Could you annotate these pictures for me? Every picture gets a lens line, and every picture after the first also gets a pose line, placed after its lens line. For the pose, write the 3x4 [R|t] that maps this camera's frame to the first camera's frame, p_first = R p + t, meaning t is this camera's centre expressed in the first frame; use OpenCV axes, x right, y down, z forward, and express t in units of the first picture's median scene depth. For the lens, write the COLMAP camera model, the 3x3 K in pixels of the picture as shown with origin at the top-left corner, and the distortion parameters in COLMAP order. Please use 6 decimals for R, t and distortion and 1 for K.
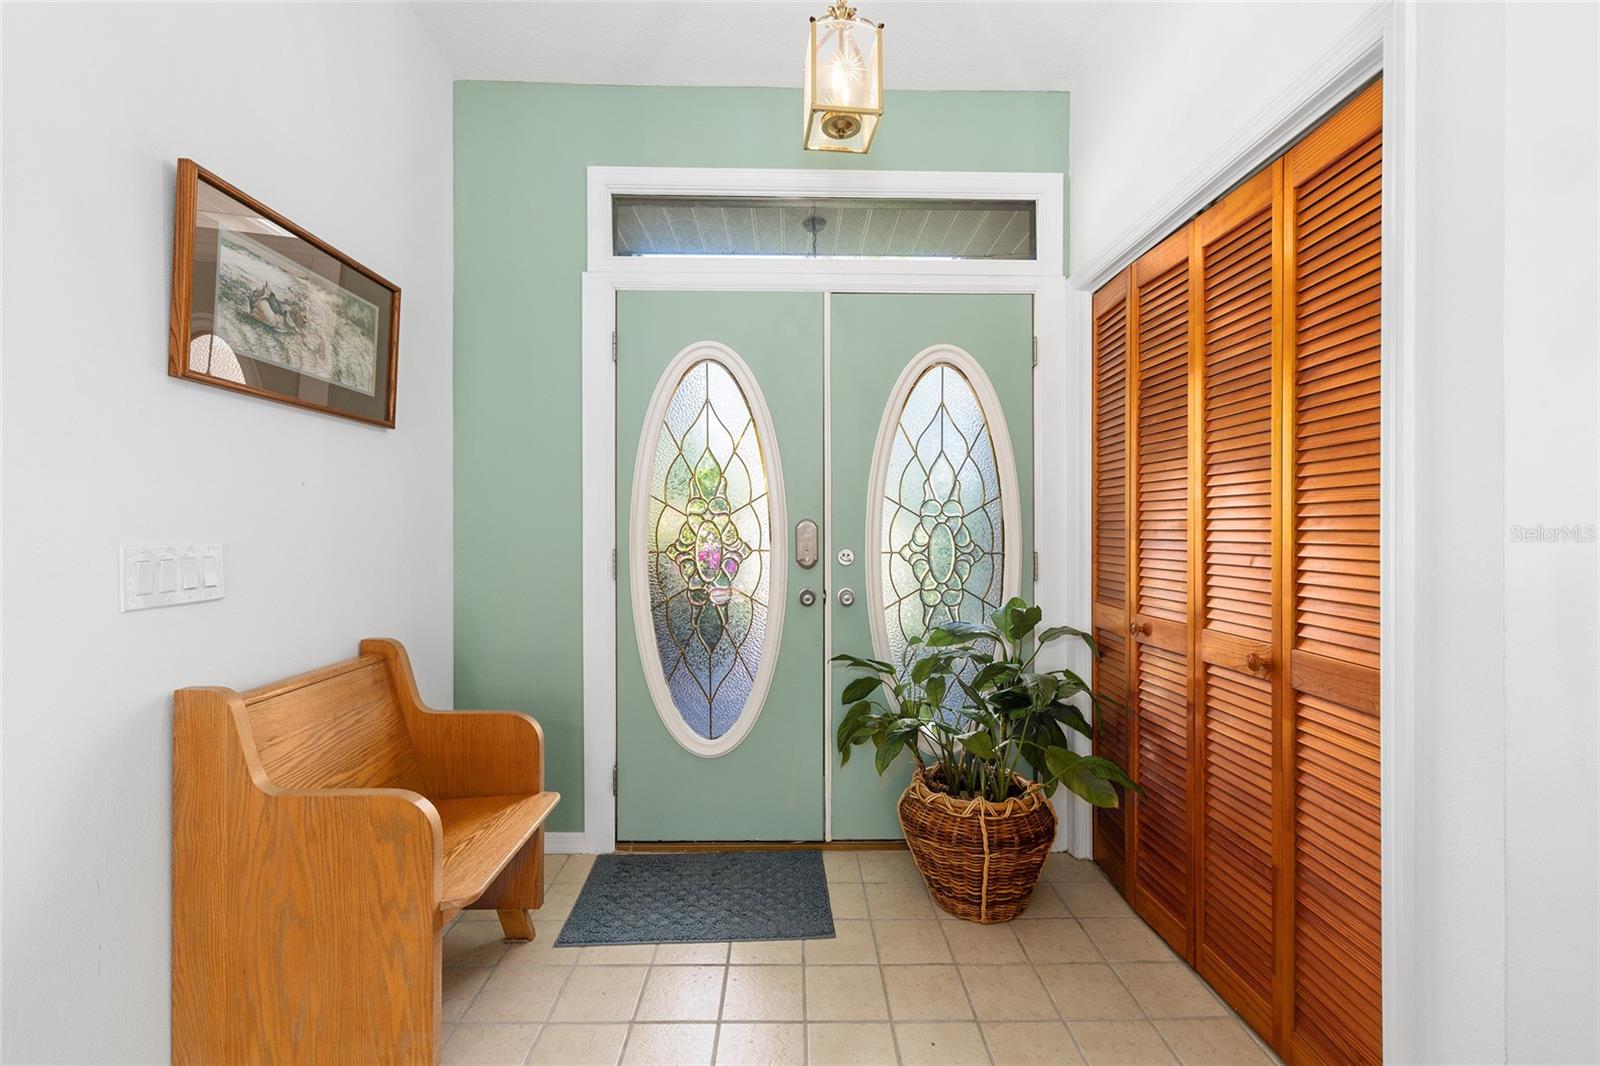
lens RADIAL K [[659.0, 0, 801.9], [0, 659.0, 527.2], [0, 0, 1]] dist [-0.002223, 0.000858]
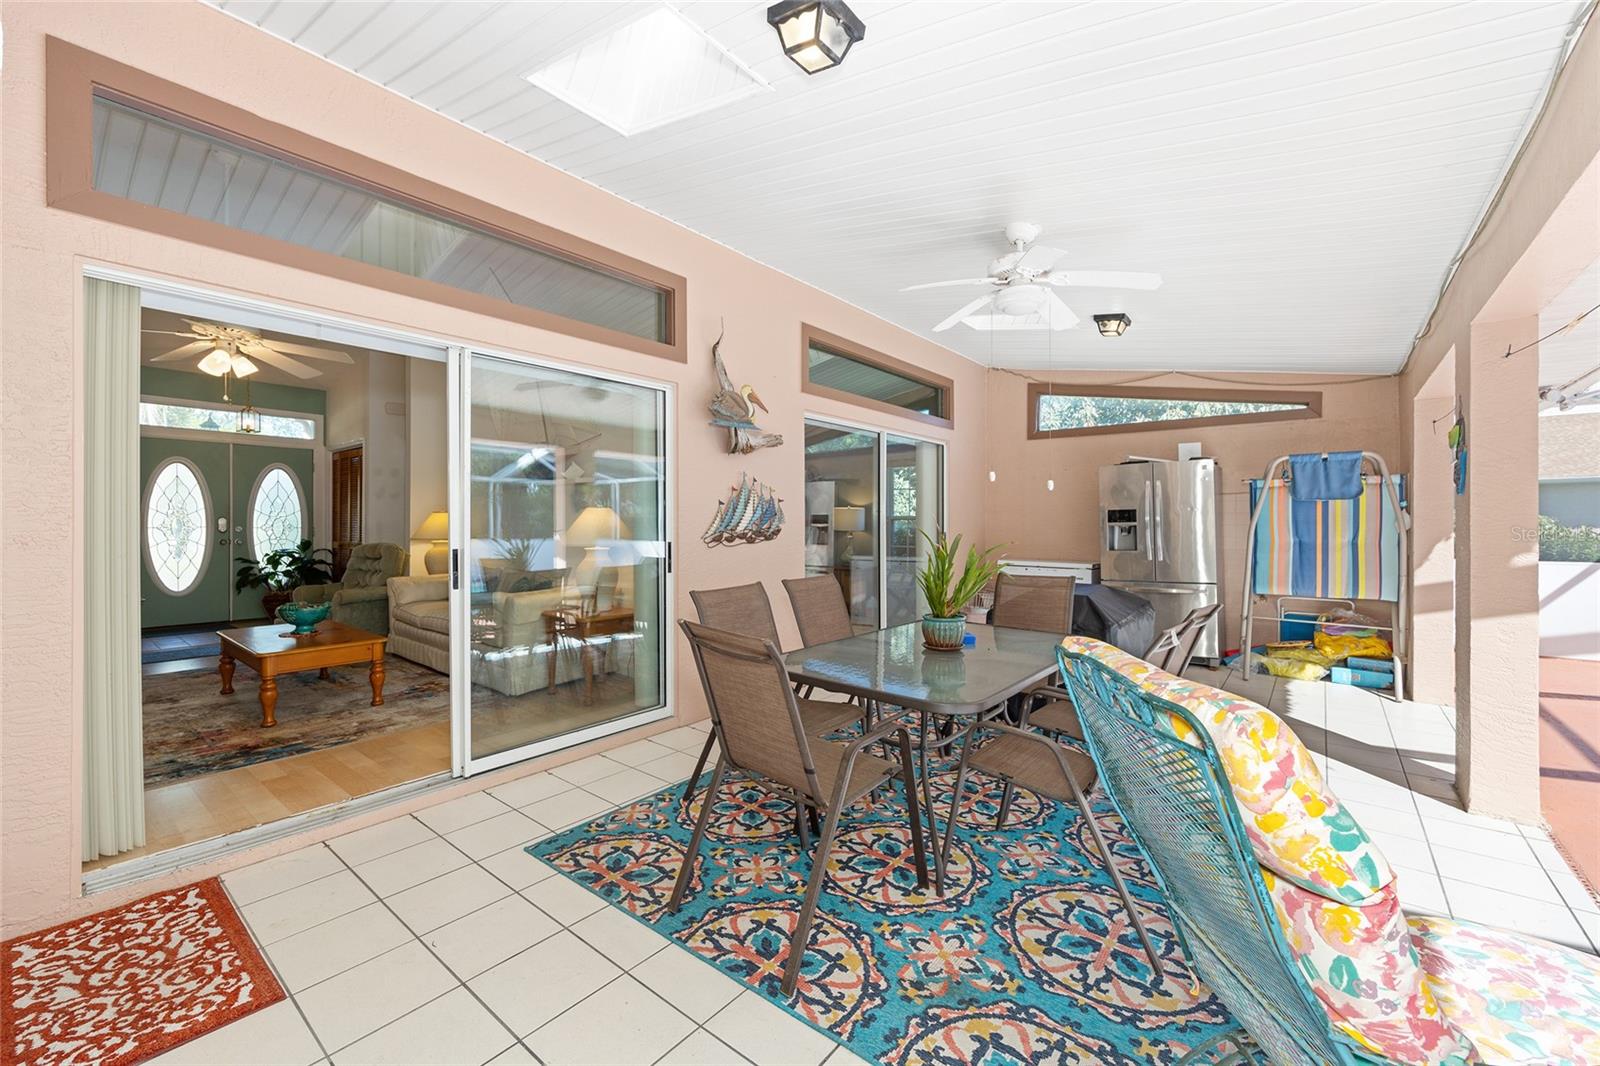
lens RADIAL K [[659.0, 0, 807.2], [0, 659.0, 518.9], [0, 0, 1]] dist [-0.002223, 0.000858]
pose [[0.651087, 0.000155, 0.759003, -0.561820], [-0.003224, 0.999992, 0.002562, -0.019719], [-0.758997, -0.004116, 0.651082, -3.156302]]
